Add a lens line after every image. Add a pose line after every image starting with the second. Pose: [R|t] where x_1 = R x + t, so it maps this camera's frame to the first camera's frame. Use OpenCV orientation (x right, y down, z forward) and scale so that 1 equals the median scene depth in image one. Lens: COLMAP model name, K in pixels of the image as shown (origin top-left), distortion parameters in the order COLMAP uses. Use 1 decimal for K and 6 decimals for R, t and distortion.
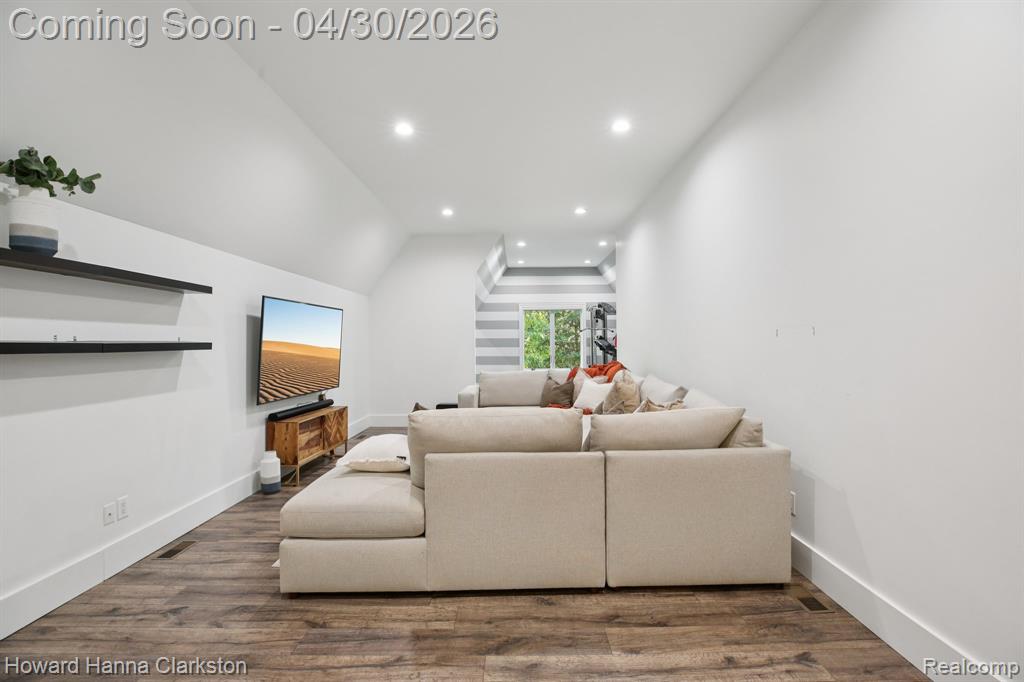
lens RADIAL K [[497.9, 0, 514.1], [0, 497.9, 342.6], [0, 0, 1]] dist [0.000039, -0.000019]
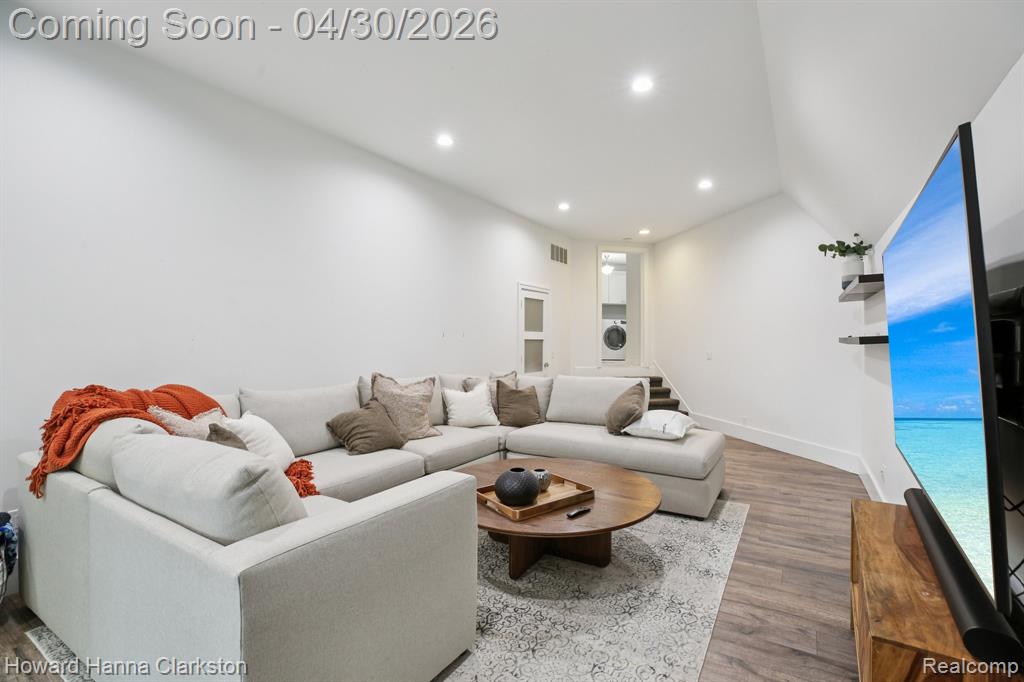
lens RADIAL K [[466.2, 0, 510.4], [0, 466.2, 340.3], [0, 0, 1]] dist [-0.026780, 0.000302]
pose [[-0.854262, 0.006044, 0.519807, -0.579119], [0.003589, 0.999977, -0.005728, 0.006247], [-0.519830, -0.003028, -0.854264, 2.386585]]
